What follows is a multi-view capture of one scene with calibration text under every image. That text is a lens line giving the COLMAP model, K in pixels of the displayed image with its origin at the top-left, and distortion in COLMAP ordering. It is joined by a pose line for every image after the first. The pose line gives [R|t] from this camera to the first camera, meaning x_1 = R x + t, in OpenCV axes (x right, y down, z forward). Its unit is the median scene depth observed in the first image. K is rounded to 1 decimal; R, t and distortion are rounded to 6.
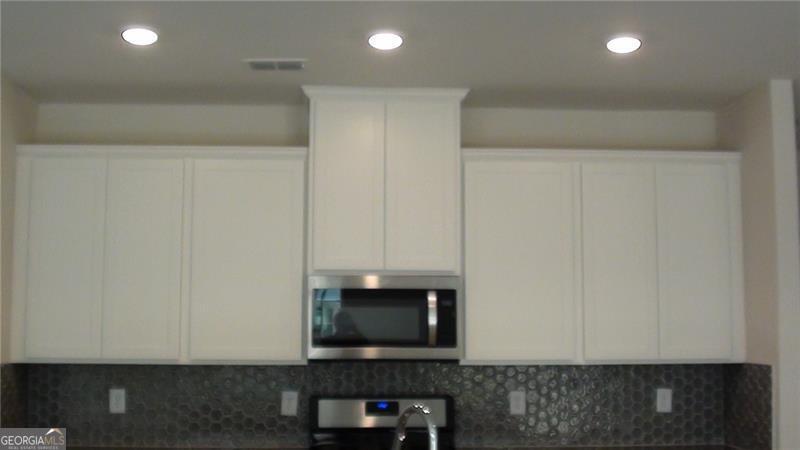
lens RADIAL K [[977.3, 0, 400.7], [0, 977.3, 271.3], [0, 0, 1]] dist [-0.119055, 0.012322]
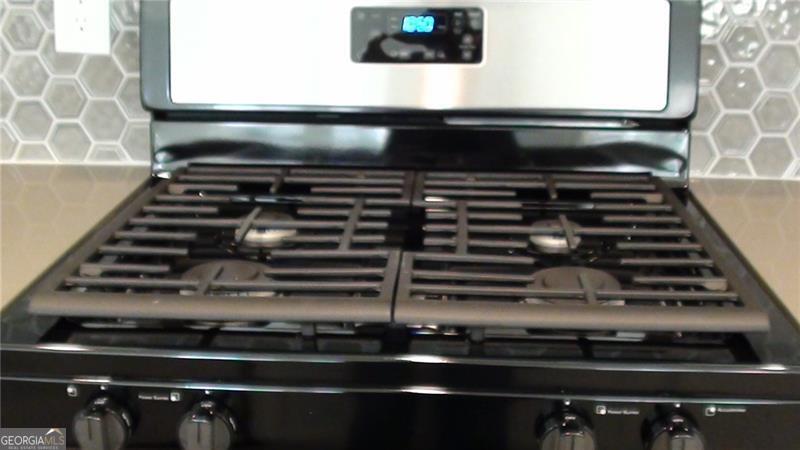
lens RADIAL K [[977.3, 0, 400.7], [0, 977.3, 271.3], [0, 0, 1]] dist [-0.119055, 0.012322]
pose [[0.995700, 0.037256, -0.084811, 0.000787], [0.000995, 0.911204, 0.411954, 0.092023], [0.092627, -0.410267, 0.907249, 0.732703]]
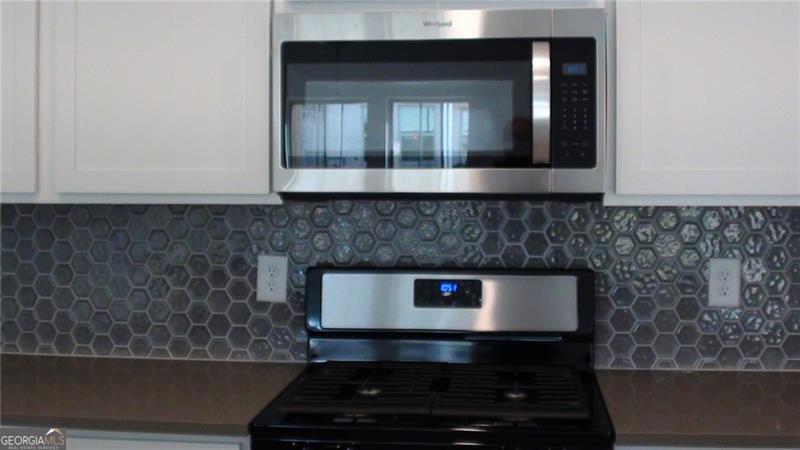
lens RADIAL K [[1031.4, 0, 426.9], [0, 1031.4, 226.3], [0, 0, 1]] dist [-0.113944, -0.052432]
pose [[0.991029, 0.008733, -0.133361, 0.039484], [0.009401, 0.990836, 0.134740, 0.035434], [0.133316, -0.134784, 0.981866, 0.478049]]
